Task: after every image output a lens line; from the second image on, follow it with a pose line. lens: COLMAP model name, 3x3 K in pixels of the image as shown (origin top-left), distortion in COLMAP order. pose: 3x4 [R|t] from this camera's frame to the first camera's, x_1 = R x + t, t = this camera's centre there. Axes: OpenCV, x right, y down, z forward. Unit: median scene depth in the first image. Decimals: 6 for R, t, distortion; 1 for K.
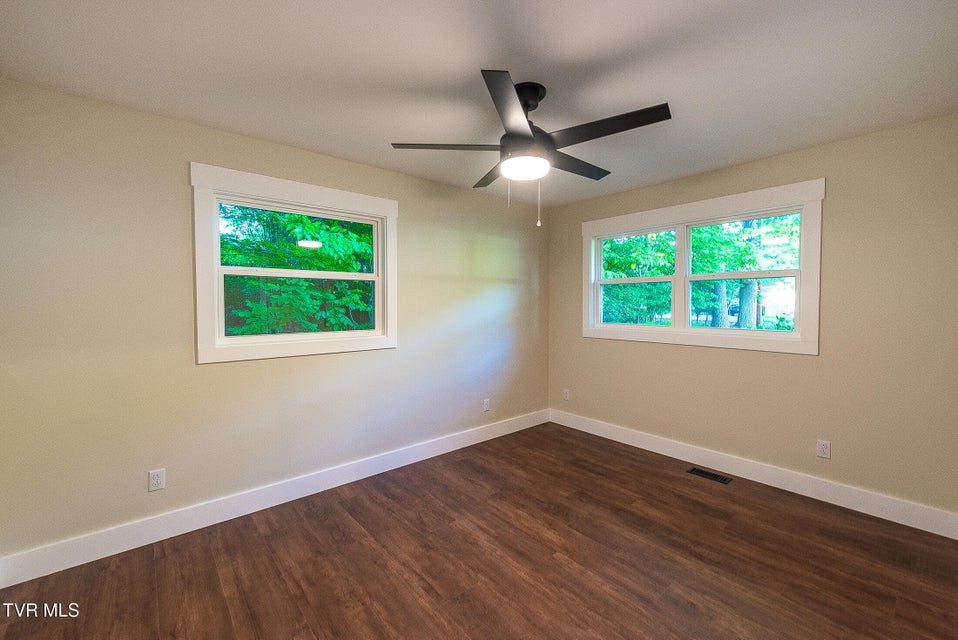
lens RADIAL K [[388.8, 0, 475.6], [0, 388.8, 314.1], [0, 0, 1]] dist [0.008396, 0.000071]
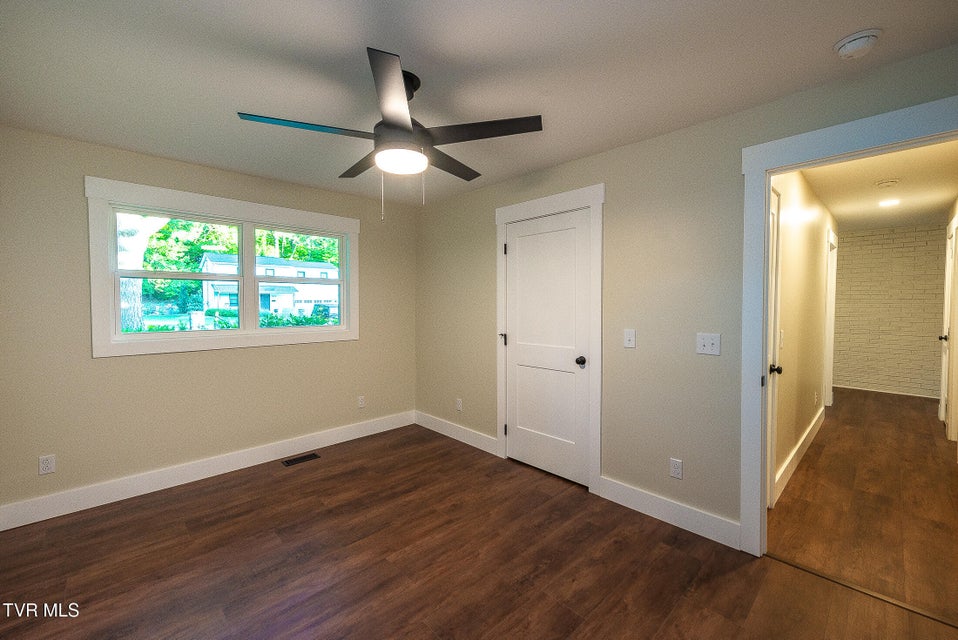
lens RADIAL K [[388.8, 0, 475.6], [0, 388.8, 314.1], [0, 0, 1]] dist [0.008396, 0.000071]
pose [[-0.049167, -0.028611, 0.998381, -0.678476], [0.031796, 0.999038, 0.030195, -0.022064], [-0.998284, 0.033229, -0.048210, 0.714139]]
